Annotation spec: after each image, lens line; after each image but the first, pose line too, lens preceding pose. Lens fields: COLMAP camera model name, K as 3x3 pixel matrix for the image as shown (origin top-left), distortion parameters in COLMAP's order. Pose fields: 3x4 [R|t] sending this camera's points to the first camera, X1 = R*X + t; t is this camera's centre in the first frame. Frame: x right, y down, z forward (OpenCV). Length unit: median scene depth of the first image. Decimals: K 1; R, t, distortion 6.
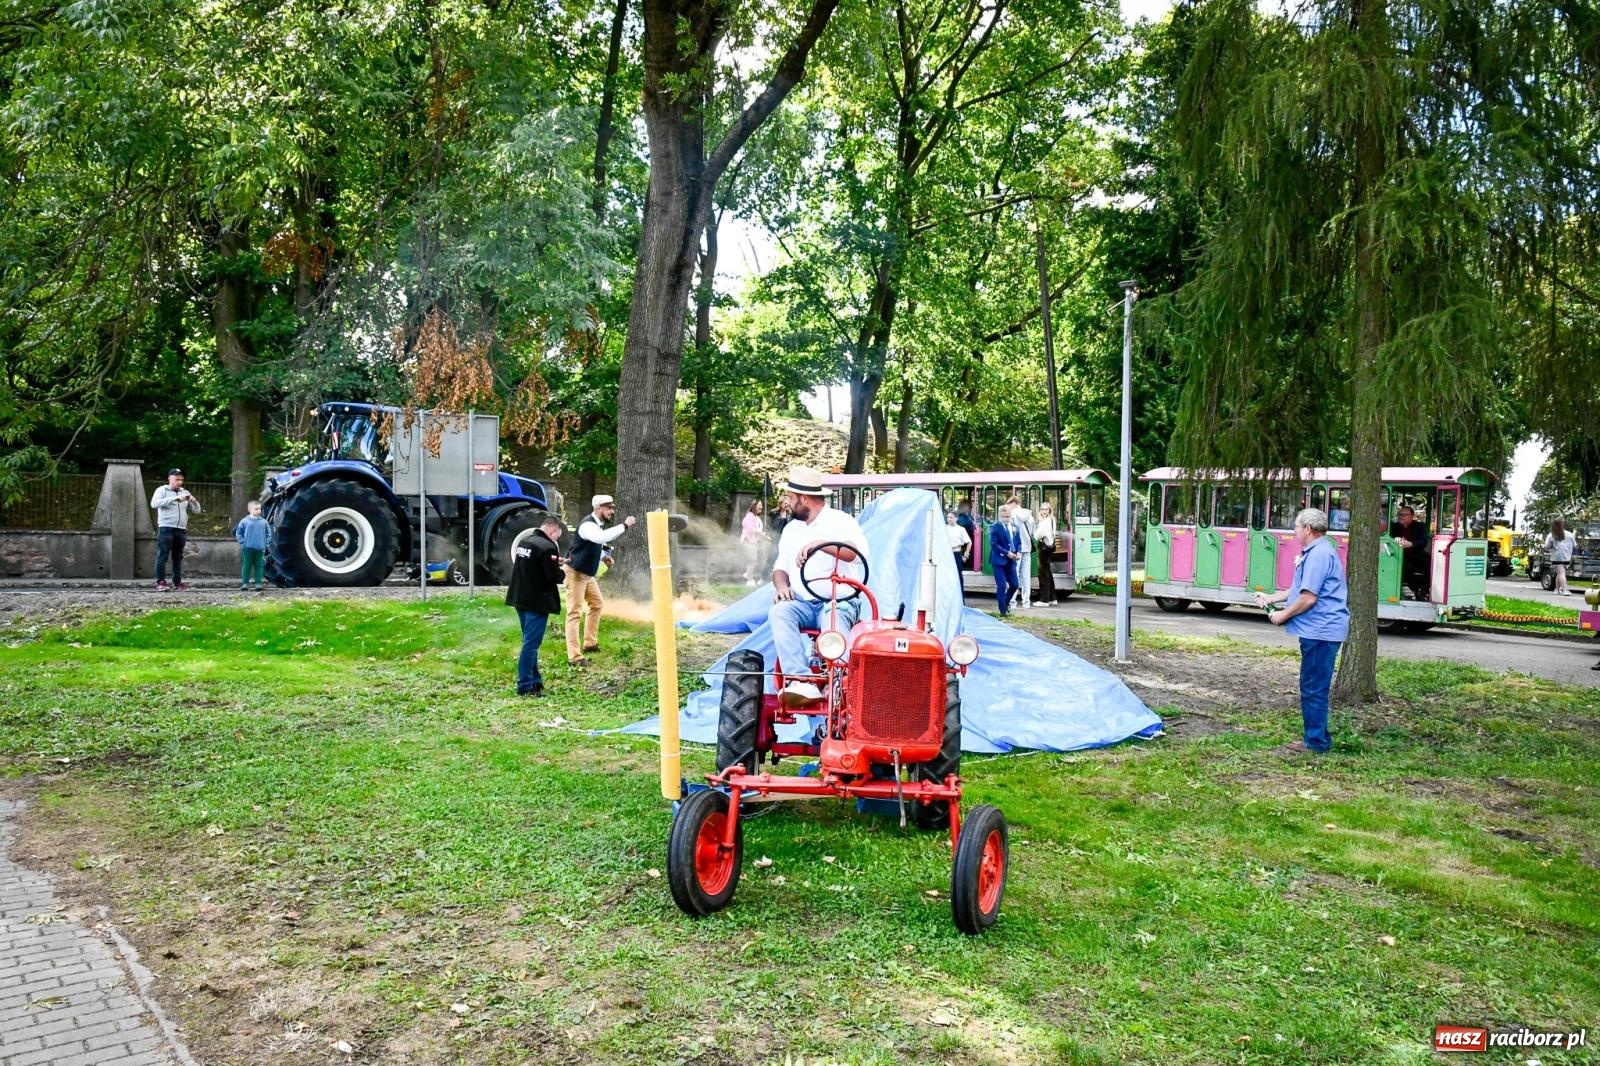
lens RADIAL K [[1056.9, 0, 824.0], [0, 1056.9, 535.3], [0, 0, 1]] dist [0.001760, 0.000142]
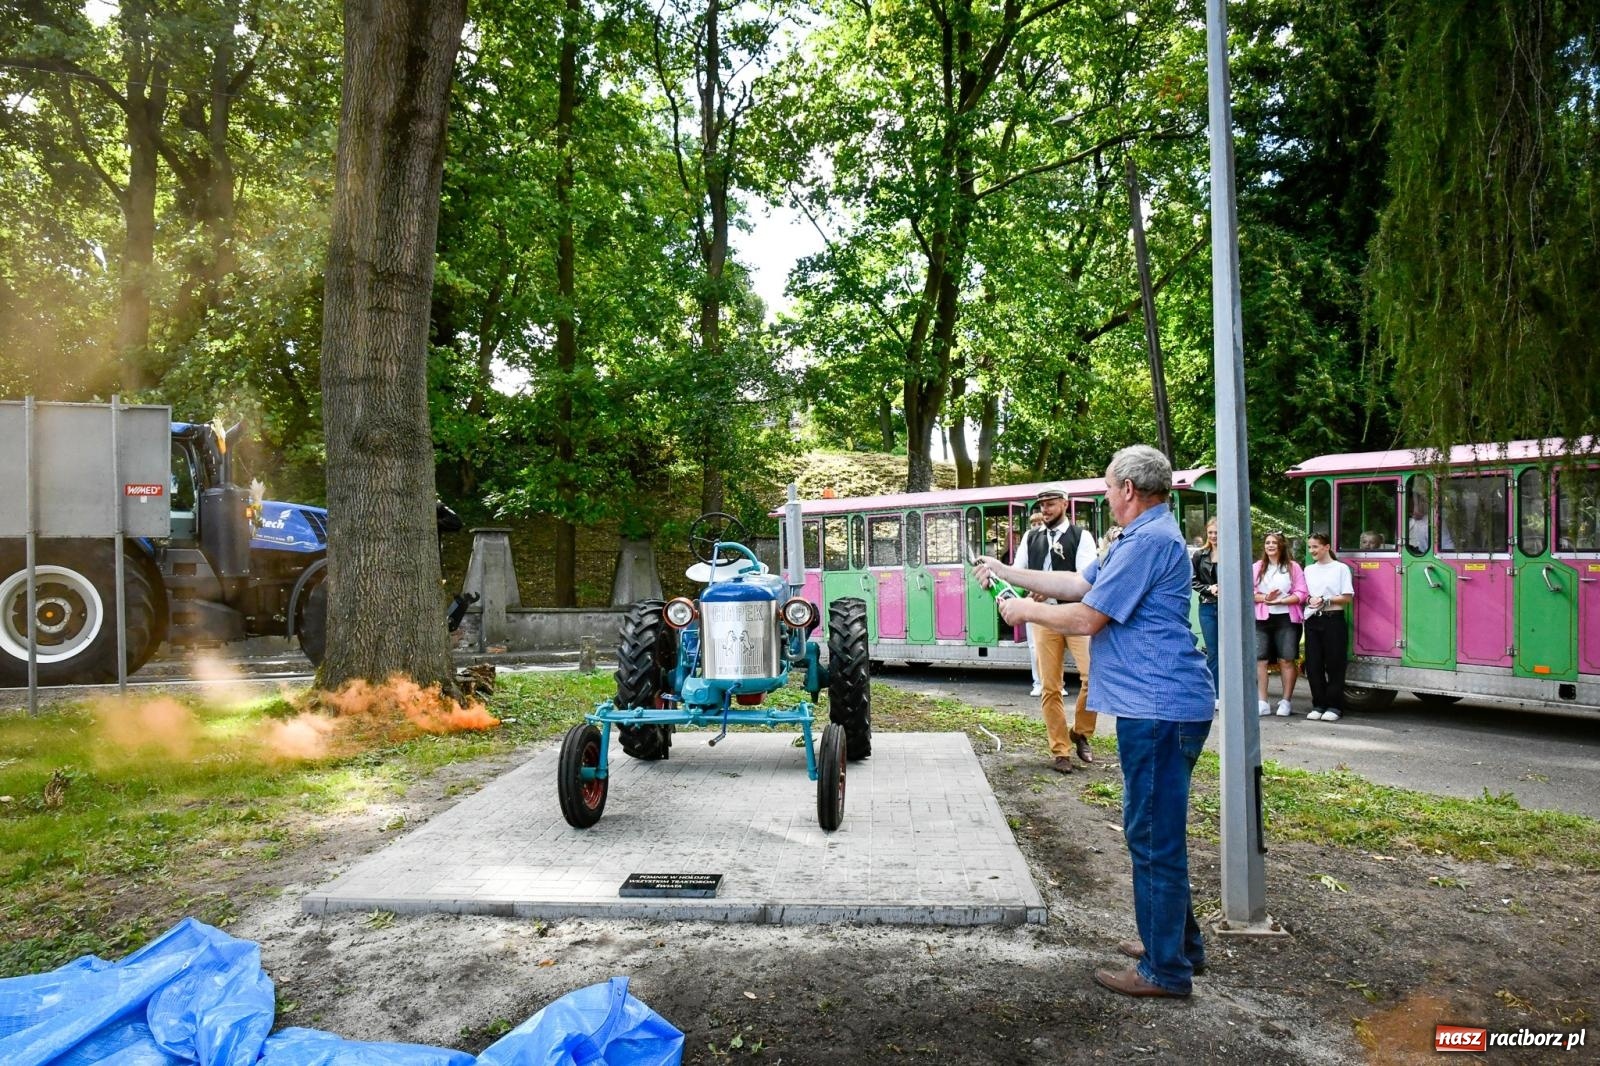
lens RADIAL K [[1111.1, 0, 800.0], [0, 1111.1, 533.0], [0, 0, 1]] dist [-0.041490, 0.003292]
pose [[0.989429, -0.032285, -0.141380, 0.096569], [0.024386, 0.998062, -0.057248, 0.003534], [0.142955, 0.053195, 0.988299, 0.302611]]
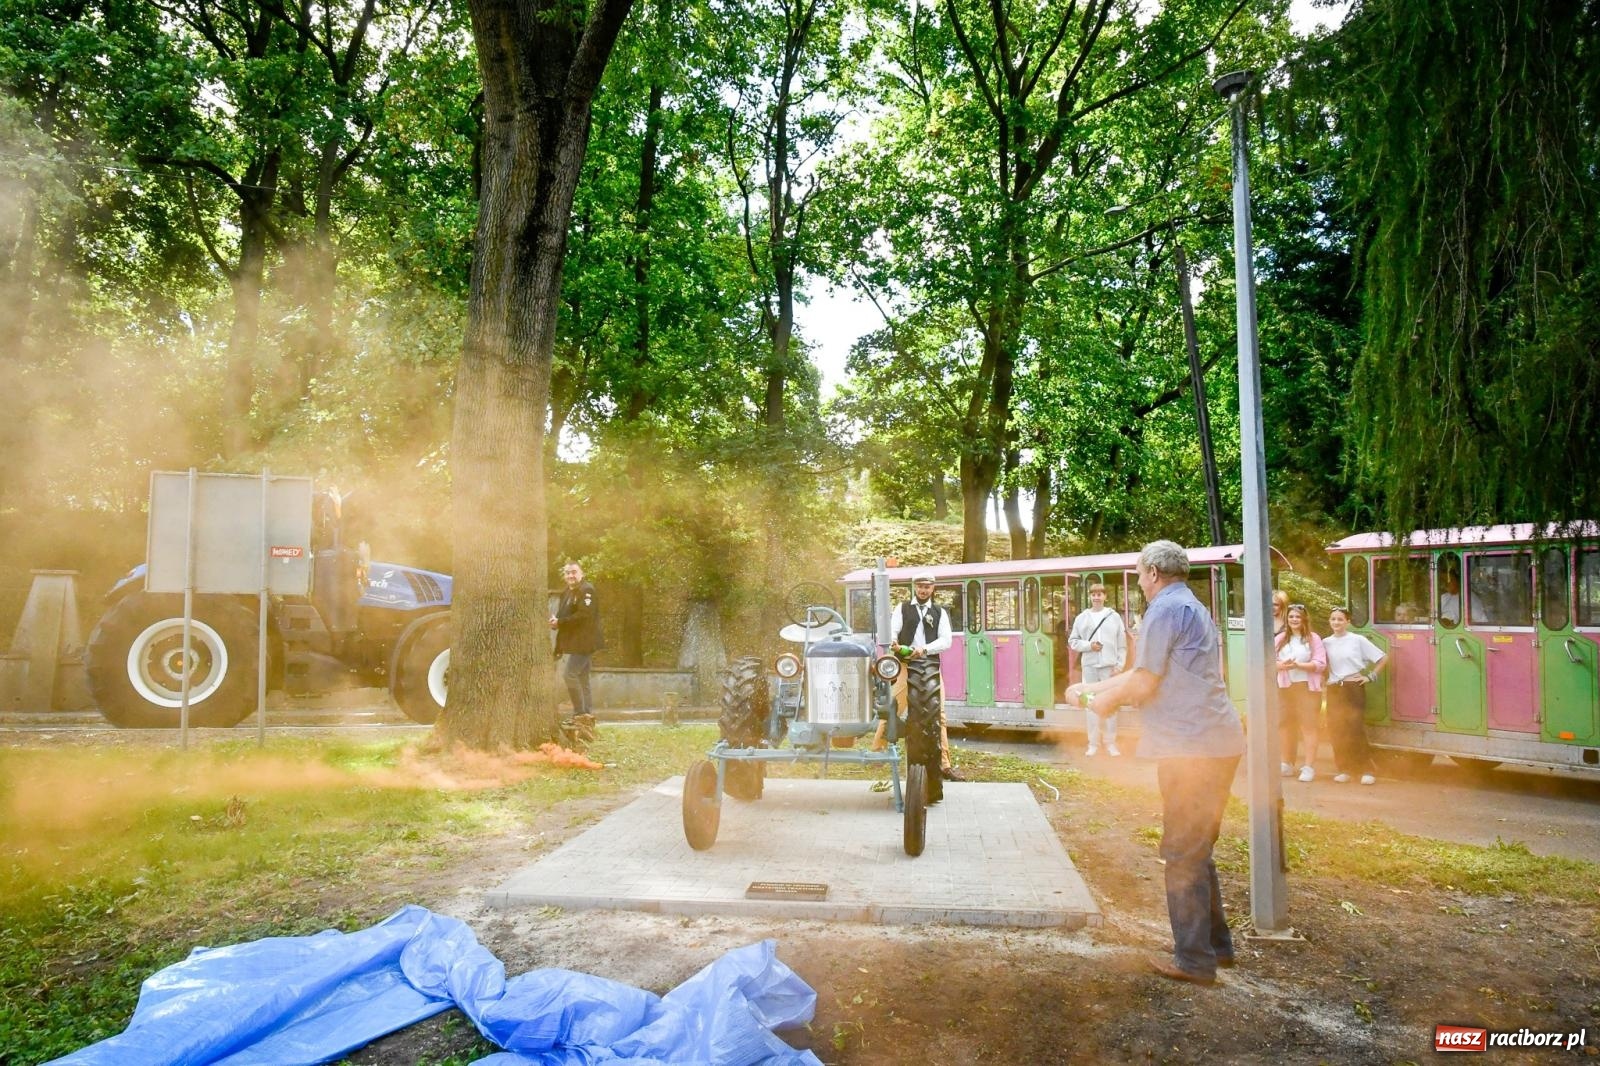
lens RADIAL K [[1111.1, 0, 800.0], [0, 1111.1, 533.0], [0, 0, 1]] dist [-0.041490, 0.003292]
pose [[0.982479, -0.028947, -0.184112, 0.092450], [0.007352, 0.993116, -0.116907, 0.005863], [0.186229, 0.113505, 0.975928, 0.257649]]
